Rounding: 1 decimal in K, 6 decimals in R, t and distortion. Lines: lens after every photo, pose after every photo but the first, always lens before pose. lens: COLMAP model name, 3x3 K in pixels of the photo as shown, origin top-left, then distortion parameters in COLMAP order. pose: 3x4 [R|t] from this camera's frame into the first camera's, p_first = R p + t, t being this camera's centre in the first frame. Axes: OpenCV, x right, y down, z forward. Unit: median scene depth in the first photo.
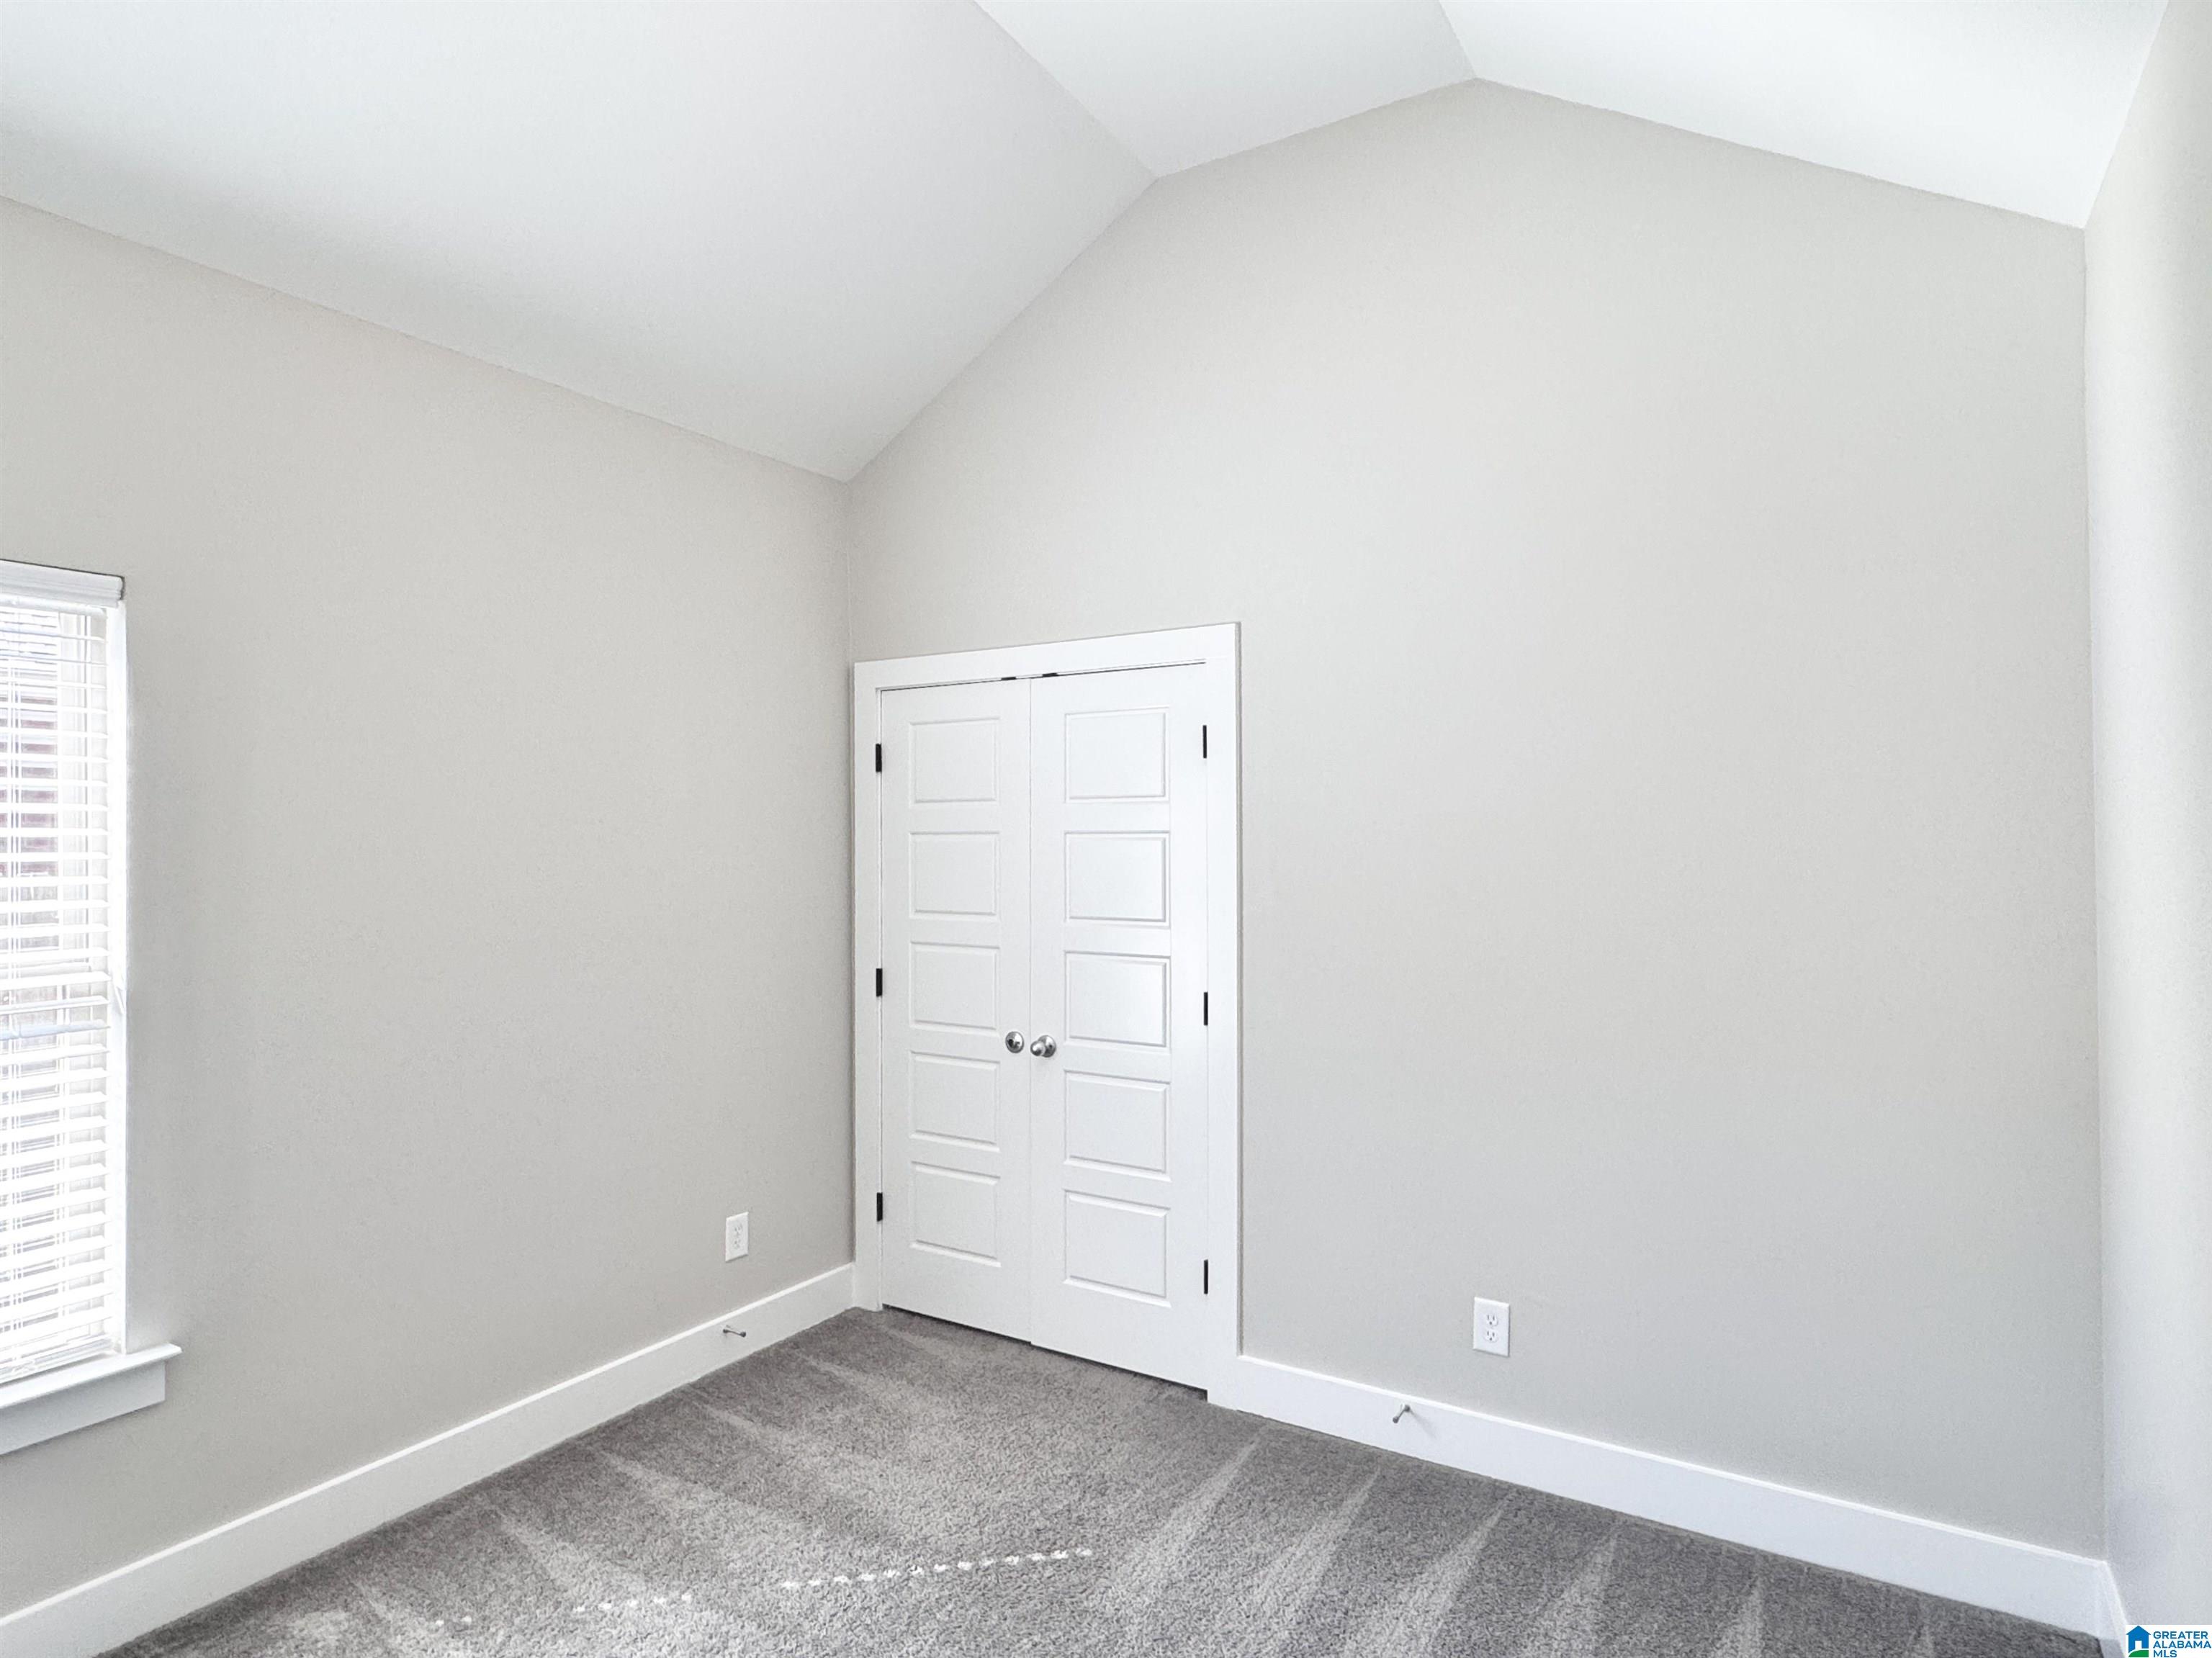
lens RADIAL K [[1235.6, 0, 1106.0], [0, 1235.6, 829.0], [0, 0, 1]] dist [0.001574, 0.000843]
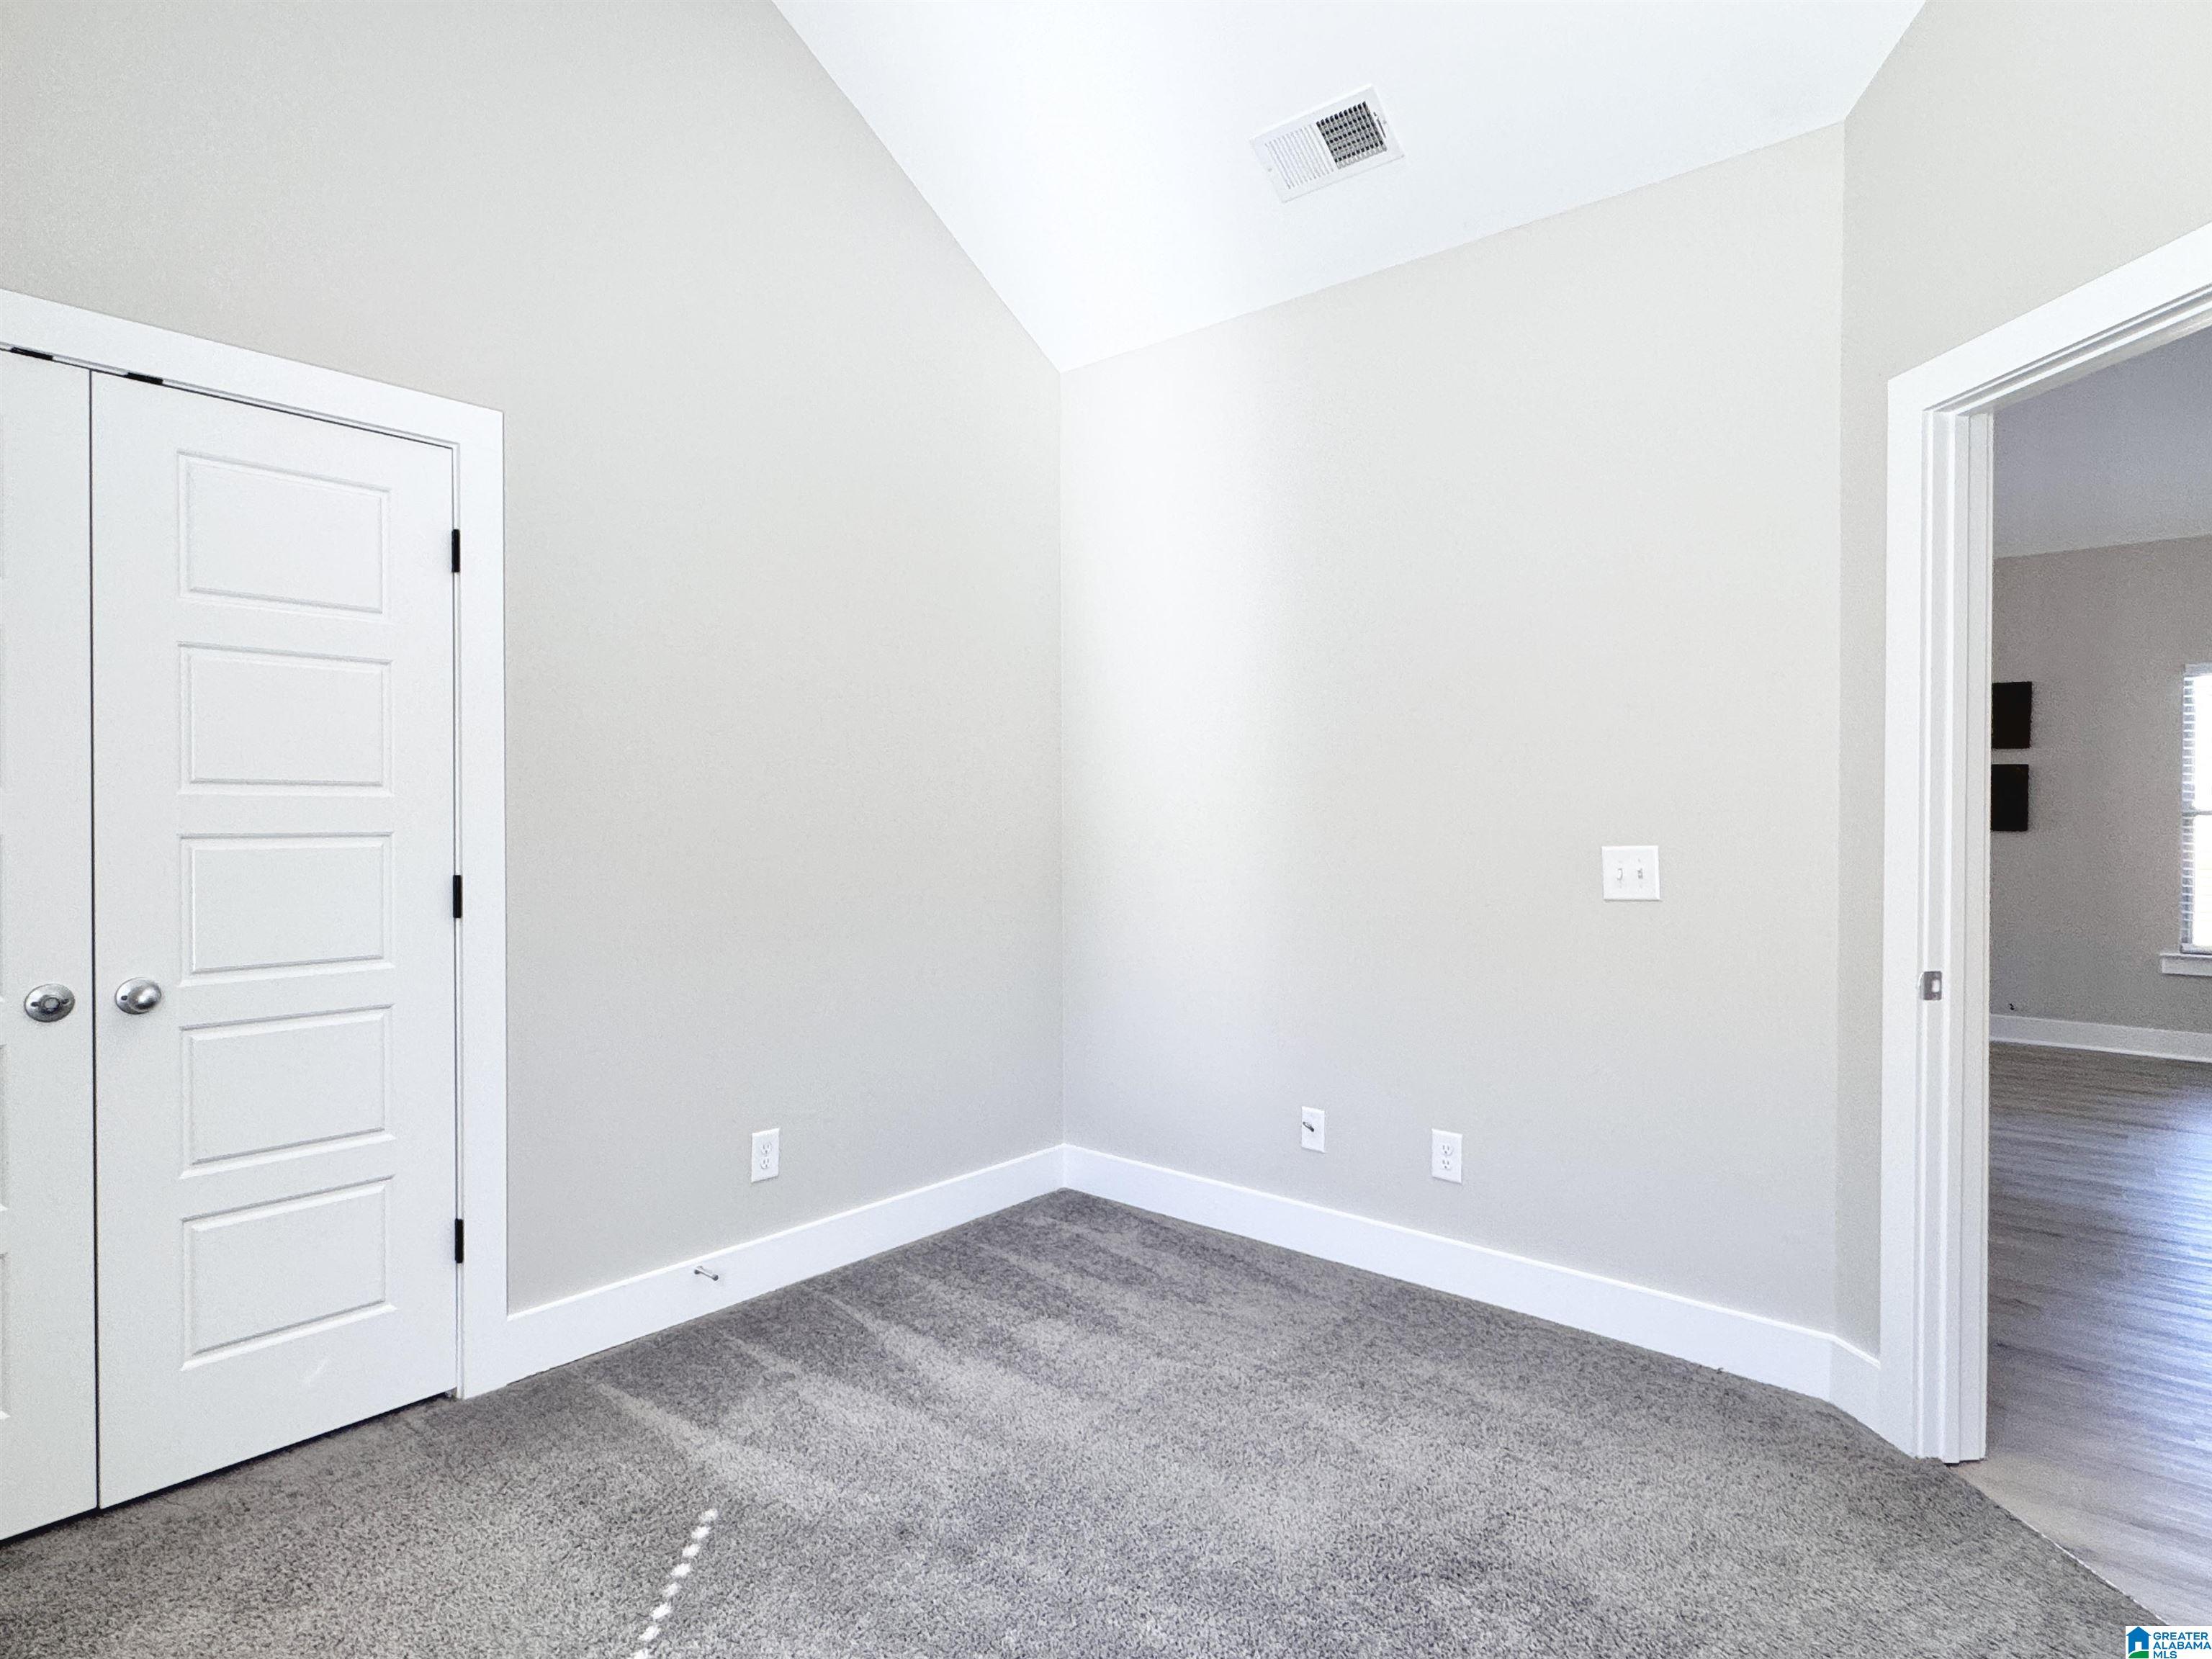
lens RADIAL K [[1181.5, 0, 1106.0], [0, 1181.5, 829.5], [0, 0, 1]] dist [0.002343, 0.000276]
pose [[0.157638, -0.008441, 0.987461, -0.597989], [-0.008559, 0.999914, 0.009914, 0.093110], [-0.987460, -0.010014, 0.157553, 0.489619]]
